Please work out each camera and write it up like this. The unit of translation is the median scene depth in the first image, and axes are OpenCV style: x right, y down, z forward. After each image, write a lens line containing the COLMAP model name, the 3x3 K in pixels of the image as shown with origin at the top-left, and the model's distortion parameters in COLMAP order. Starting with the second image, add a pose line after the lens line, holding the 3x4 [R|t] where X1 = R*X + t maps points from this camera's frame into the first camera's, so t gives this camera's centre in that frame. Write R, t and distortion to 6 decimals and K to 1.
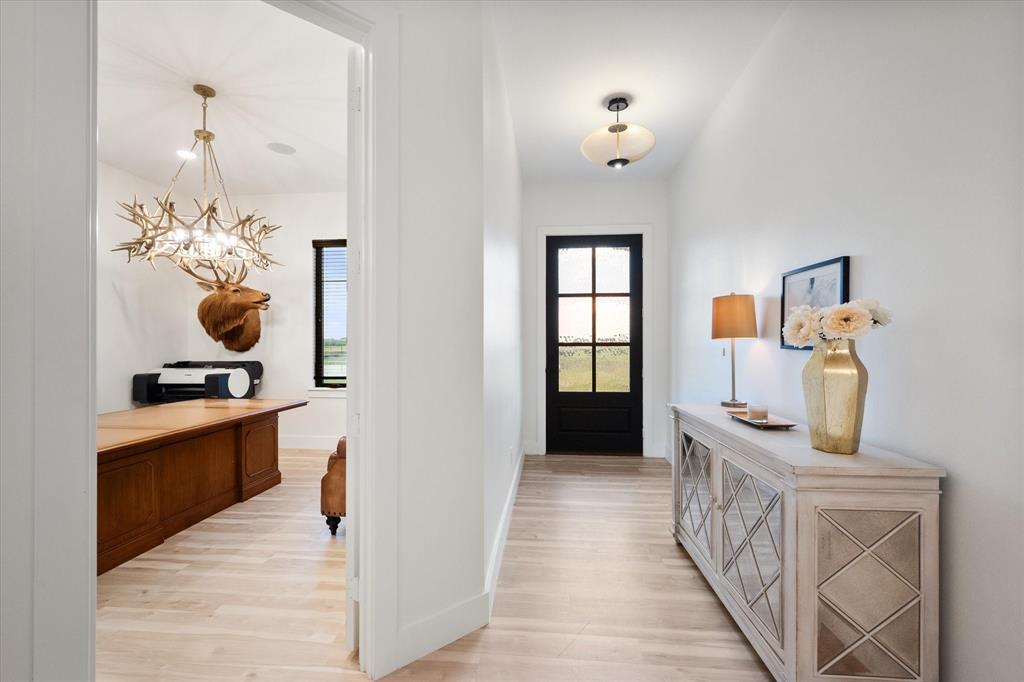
lens RADIAL K [[400.4, 0, 487.6], [0, 400.4, 342.2], [0, 0, 1]] dist [-0.000879, -0.000583]
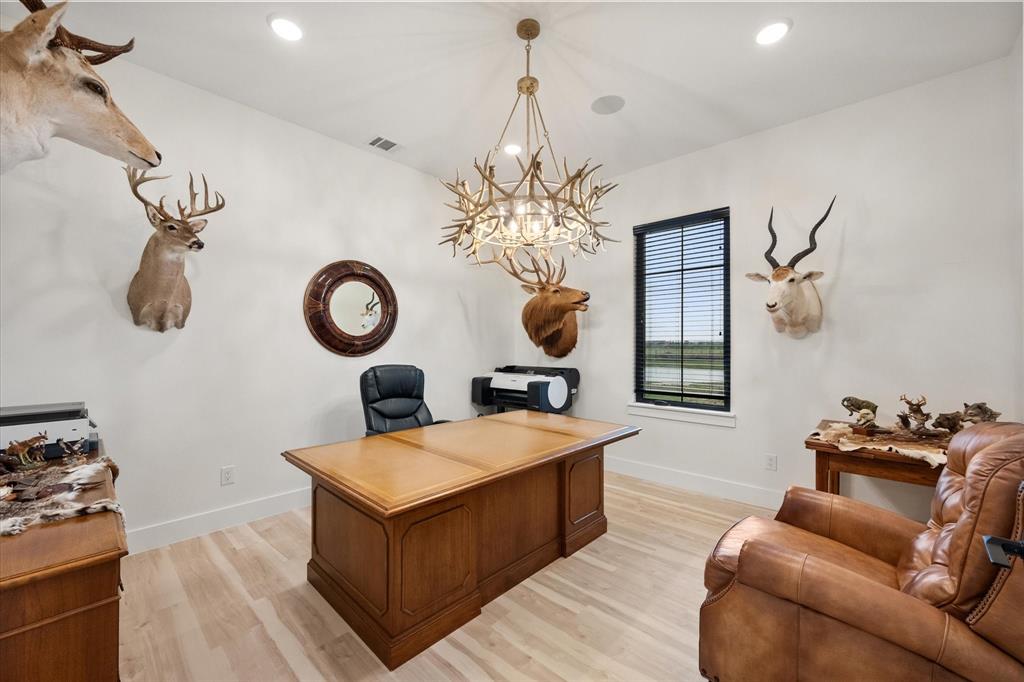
lens RADIAL K [[400.4, 0, 510.0], [0, 400.4, 342.4], [0, 0, 1]] dist [-0.000879, -0.000583]
pose [[0.789052, 0.001294, -0.614325, -0.219126], [-0.006220, 0.999963, -0.005882, -0.009464], [0.614295, 0.008463, 0.789031, 0.315103]]
